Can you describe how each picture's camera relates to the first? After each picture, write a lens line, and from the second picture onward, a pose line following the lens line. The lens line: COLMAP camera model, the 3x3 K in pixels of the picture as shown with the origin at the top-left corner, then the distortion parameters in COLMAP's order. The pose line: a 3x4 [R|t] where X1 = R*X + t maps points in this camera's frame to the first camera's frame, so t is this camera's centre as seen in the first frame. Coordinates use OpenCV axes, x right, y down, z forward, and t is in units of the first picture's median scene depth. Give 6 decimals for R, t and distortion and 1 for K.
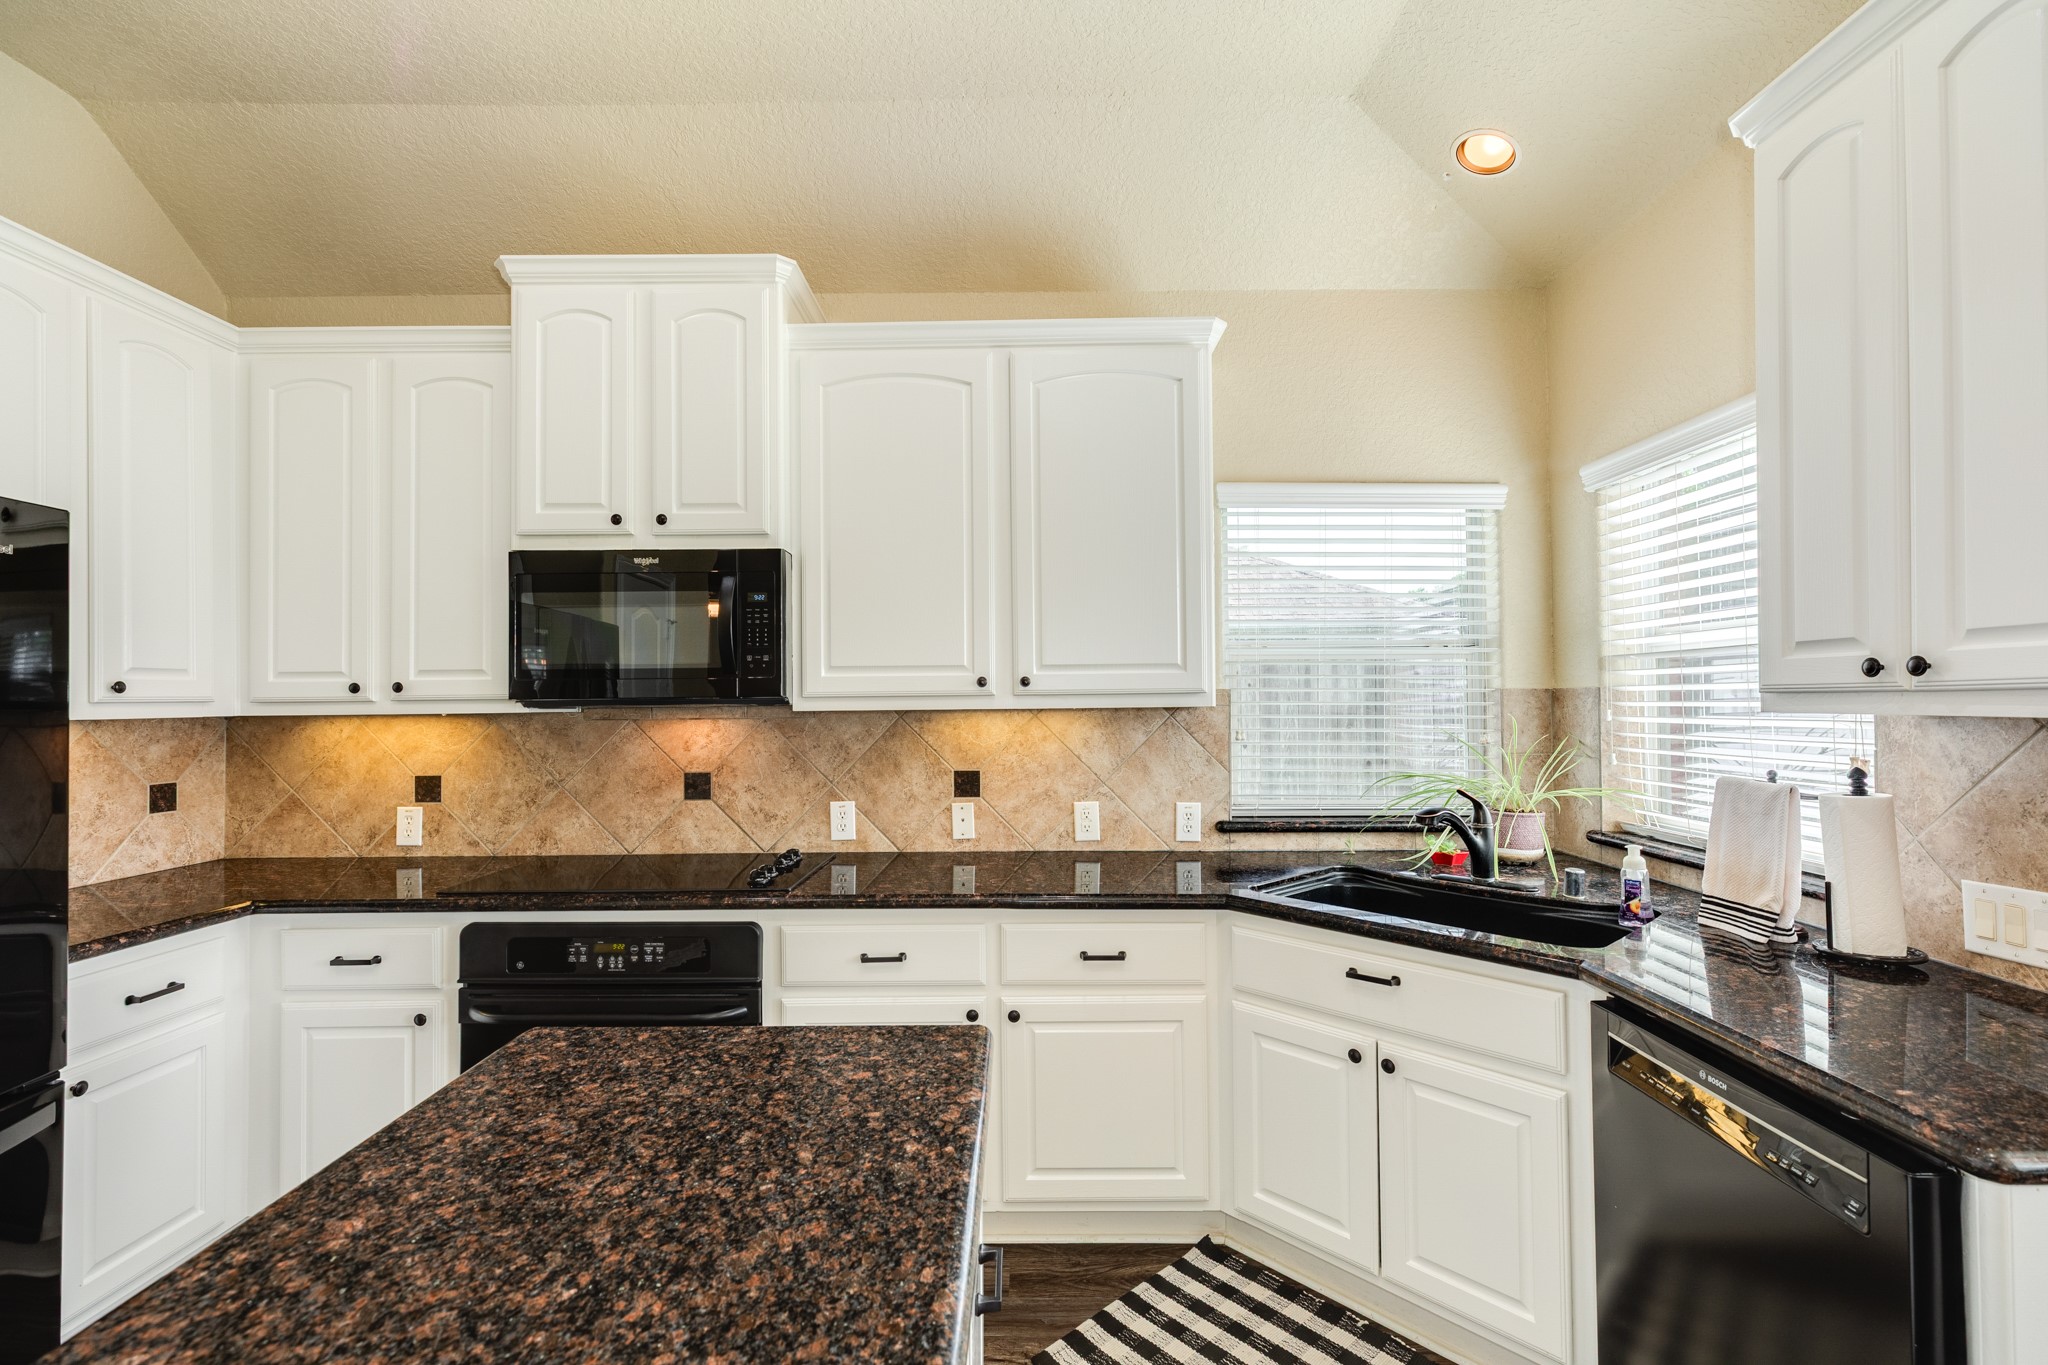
lens RADIAL K [[914.2, 0, 1026.1], [0, 914.2, 689.0], [0, 0, 1]] dist [0.005103, 0.000881]
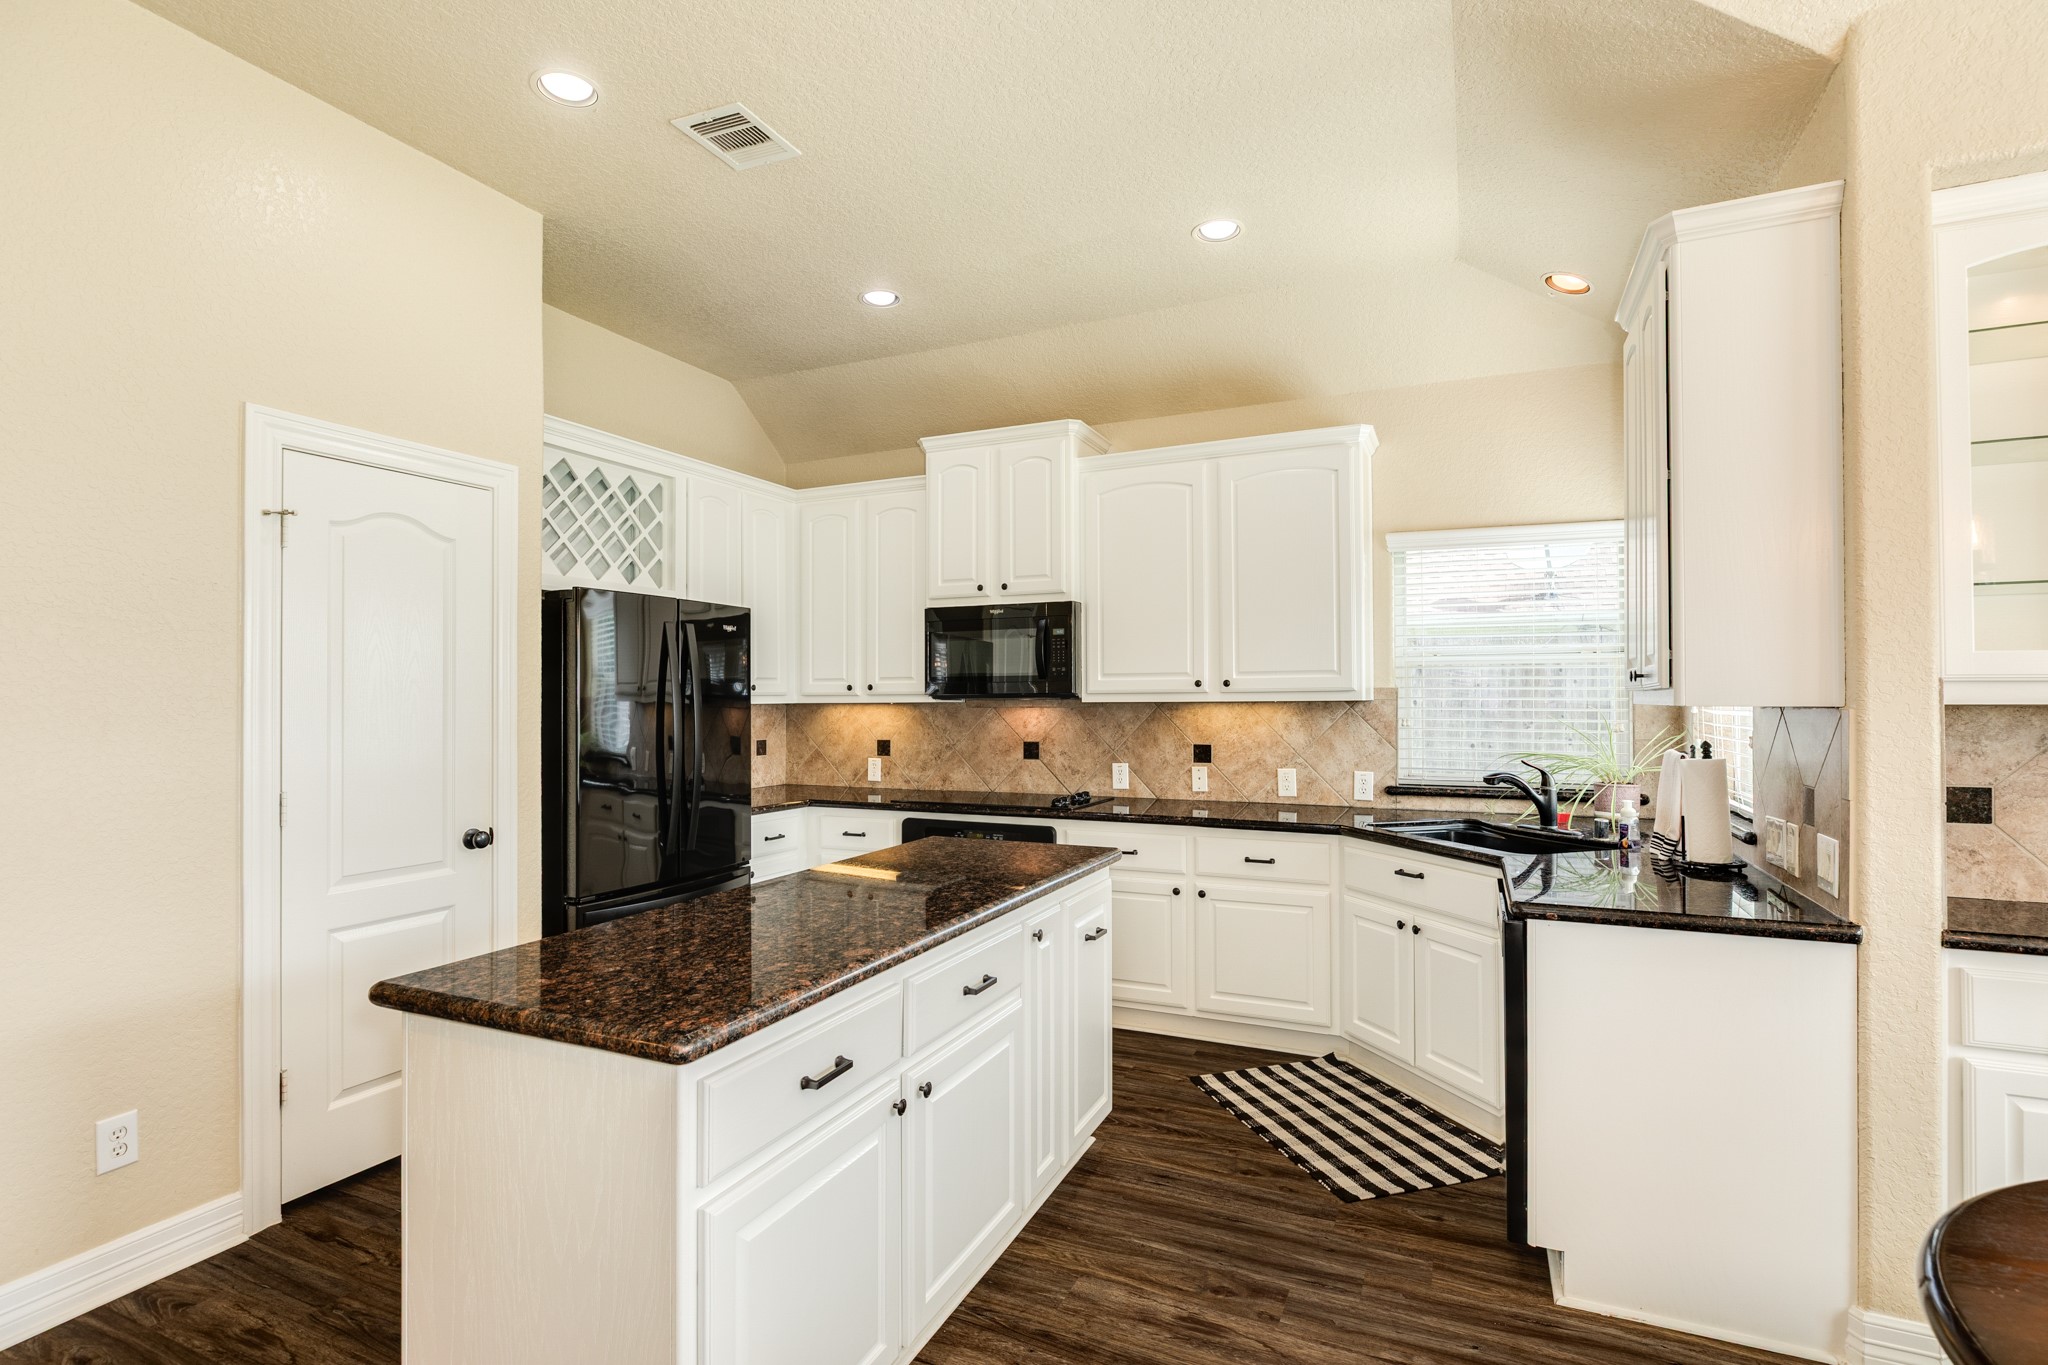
lens RADIAL K [[990.7, 0, 1028.5], [0, 990.7, 689.4], [0, 0, 1]] dist [0.002956, -0.000497]
pose [[0.915341, -0.000196, -0.402680, 0.348518], [0.002616, 0.999982, 0.005460, -0.007660], [0.402671, -0.006051, 0.915325, -0.601287]]
